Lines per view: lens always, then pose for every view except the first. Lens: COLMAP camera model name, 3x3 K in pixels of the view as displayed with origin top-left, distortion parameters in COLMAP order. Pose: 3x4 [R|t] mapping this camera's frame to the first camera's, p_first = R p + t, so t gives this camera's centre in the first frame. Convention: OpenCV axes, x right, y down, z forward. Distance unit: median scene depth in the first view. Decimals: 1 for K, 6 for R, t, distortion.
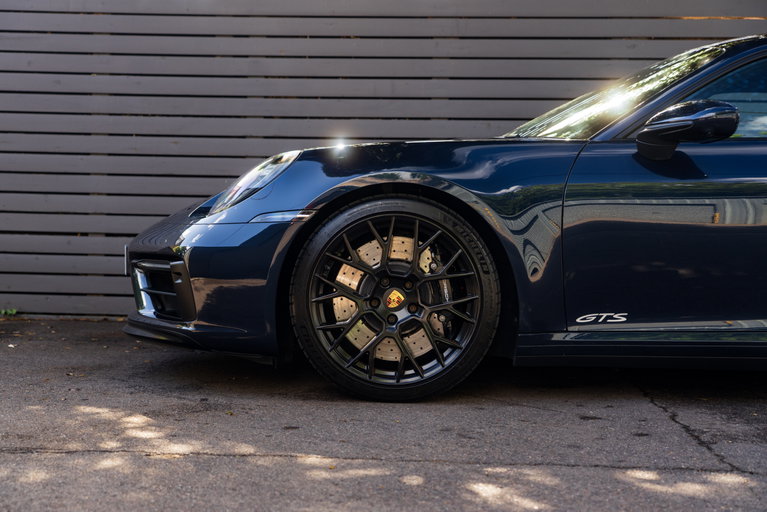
lens RADIAL K [[1248.3, 0, 390.0], [0, 1248.3, 258.7], [0, 0, 1]] dist [0.101544, 0.000000]
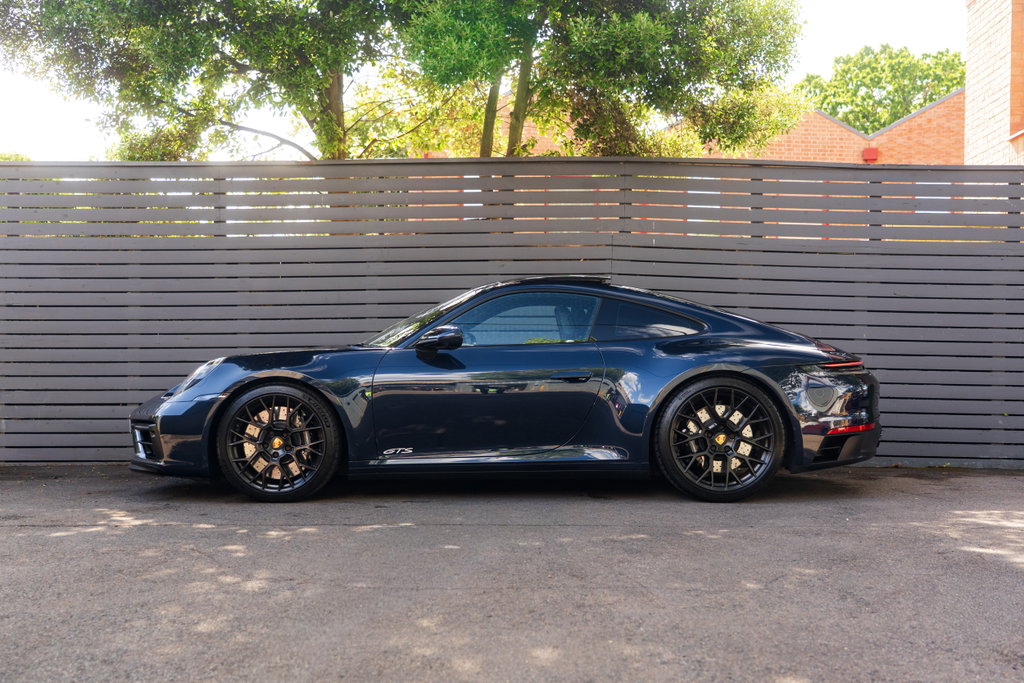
lens RADIAL K [[1178.7, 0, 511.1], [0, 1178.7, 366.0], [0, 0, 1]] dist [-0.005750, 0.000000]
pose [[0.998957, -0.023960, 0.038868, 0.263044], [0.025387, 0.999005, -0.036660, -0.006252], [-0.037951, 0.037609, 0.998572, -0.636068]]
